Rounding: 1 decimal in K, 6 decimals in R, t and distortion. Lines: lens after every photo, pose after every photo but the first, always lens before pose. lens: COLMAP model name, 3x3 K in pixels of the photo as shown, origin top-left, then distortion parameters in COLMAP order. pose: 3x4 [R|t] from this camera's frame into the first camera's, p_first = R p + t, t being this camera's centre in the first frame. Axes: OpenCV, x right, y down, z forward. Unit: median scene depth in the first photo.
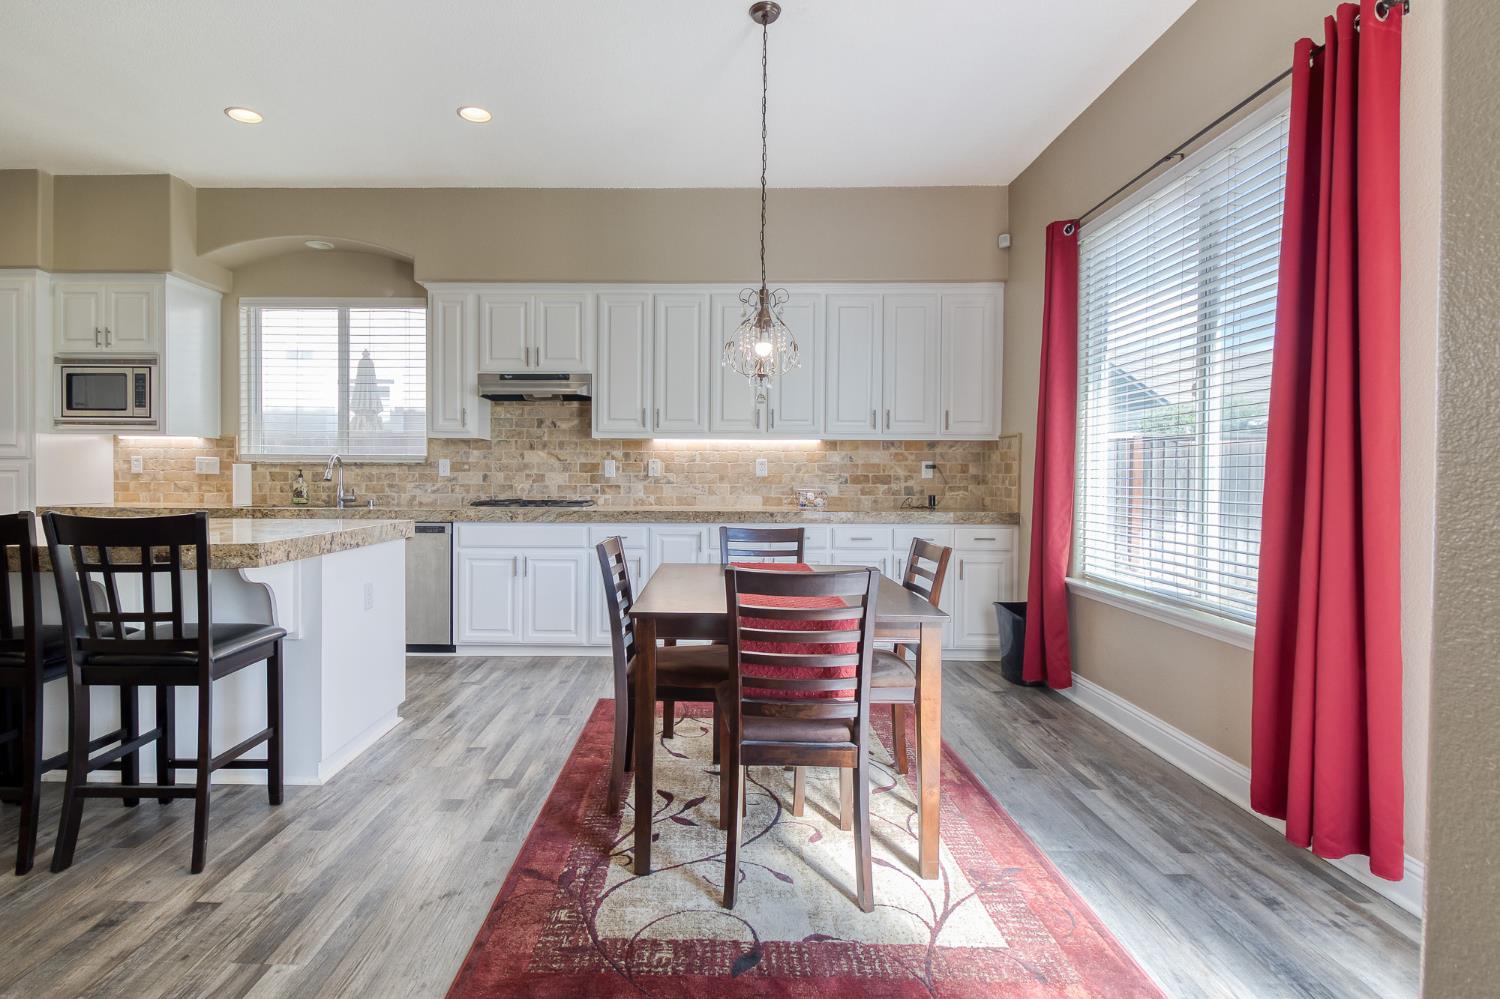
lens RADIAL K [[750.5, 0, 704.7], [0, 750.5, 488.7], [0, 0, 1]] dist [0.007964, -0.011396]
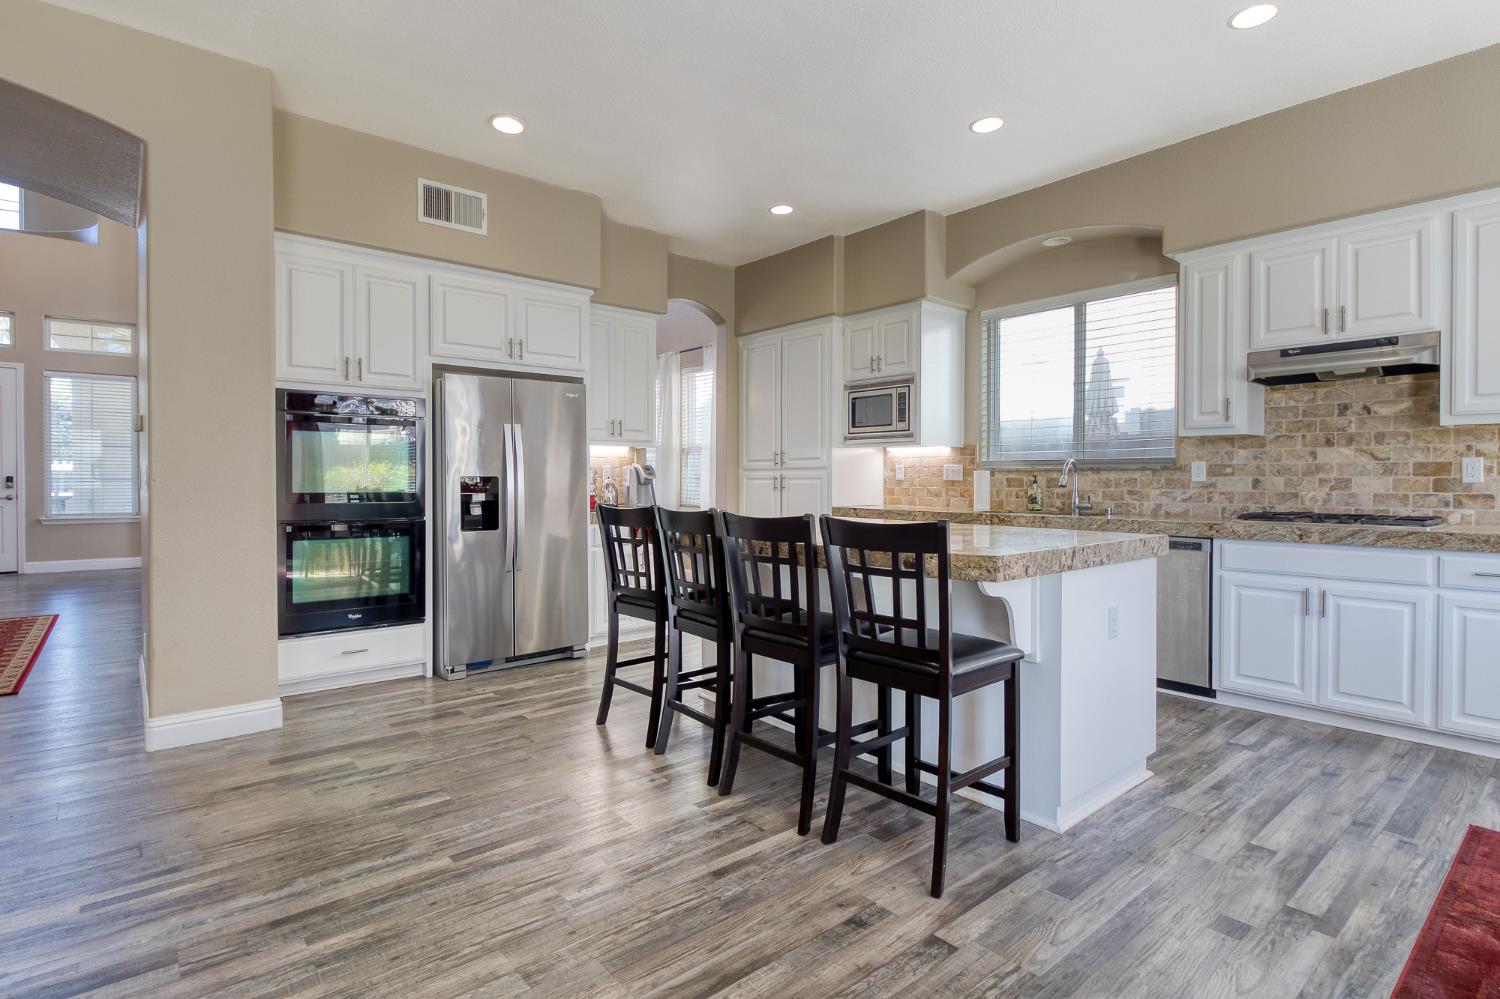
lens RADIAL K [[750.5, 0, 736.8], [0, 750.5, 483.6], [0, 0, 1]] dist [0.007964, -0.011396]
pose [[0.646884, -0.000643, -0.762588, -0.047779], [-0.010665, 0.999894, -0.009890, -0.001157], [0.762514, 0.014530, 0.646809, 0.077825]]
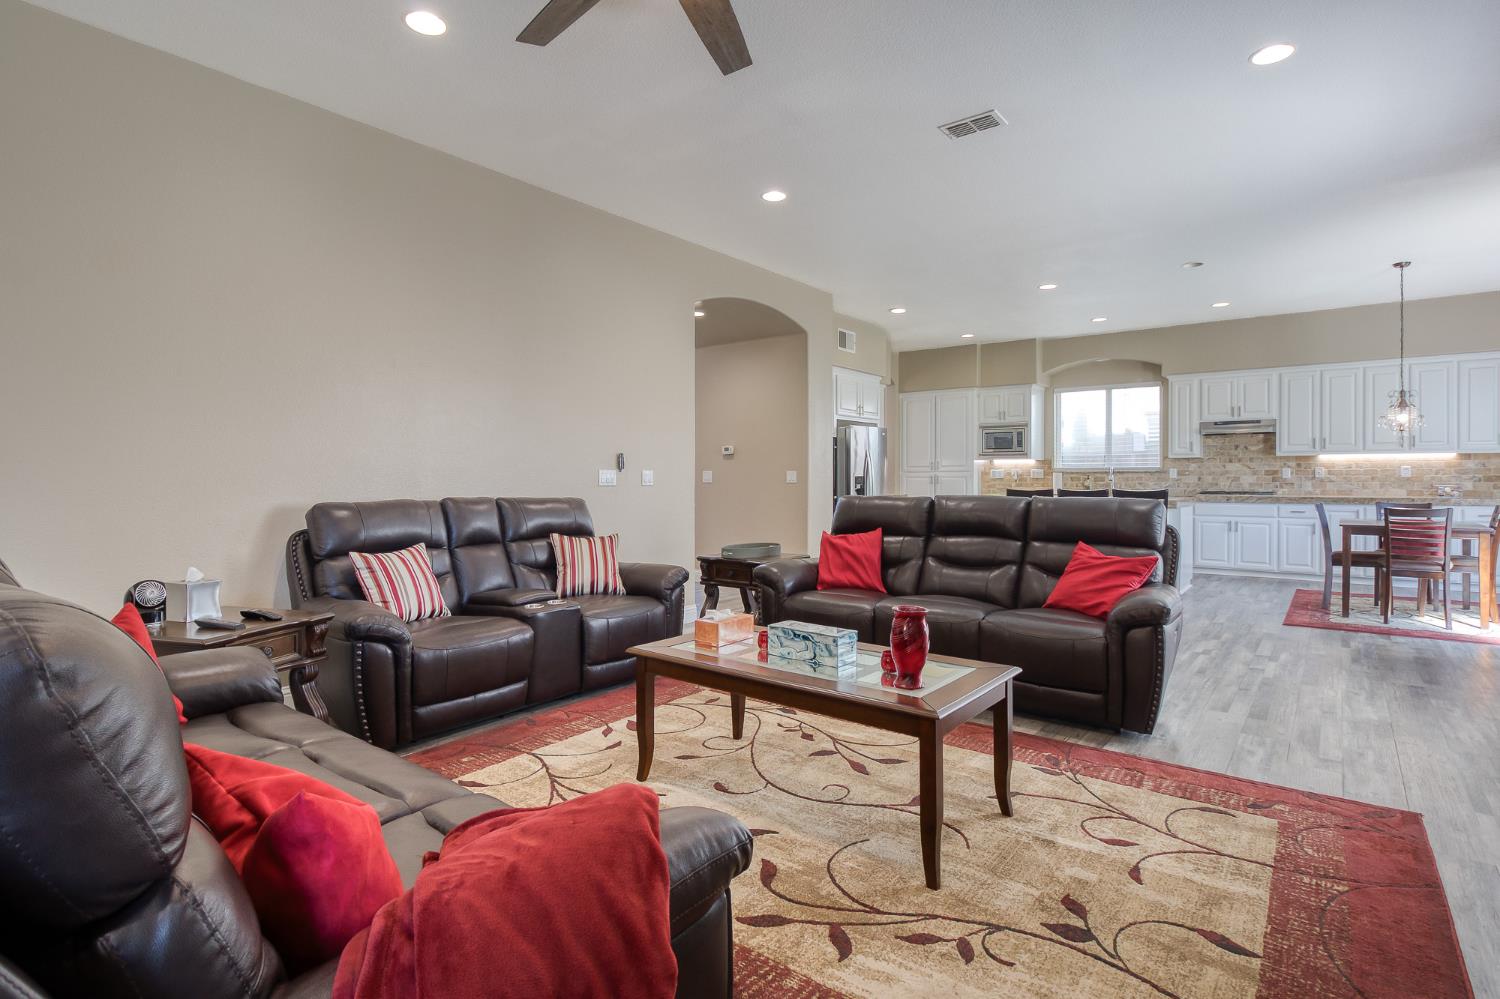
lens RADIAL K [[750.5, 0, 731.3], [0, 750.5, 477.4], [0, 0, 1]] dist [0.007964, -0.011396]
pose [[0.785217, -0.006257, -0.619189, -0.068340], [-0.004952, 0.999854, -0.016384, 0.018773], [0.619201, 0.015931, 0.785071, -1.236640]]
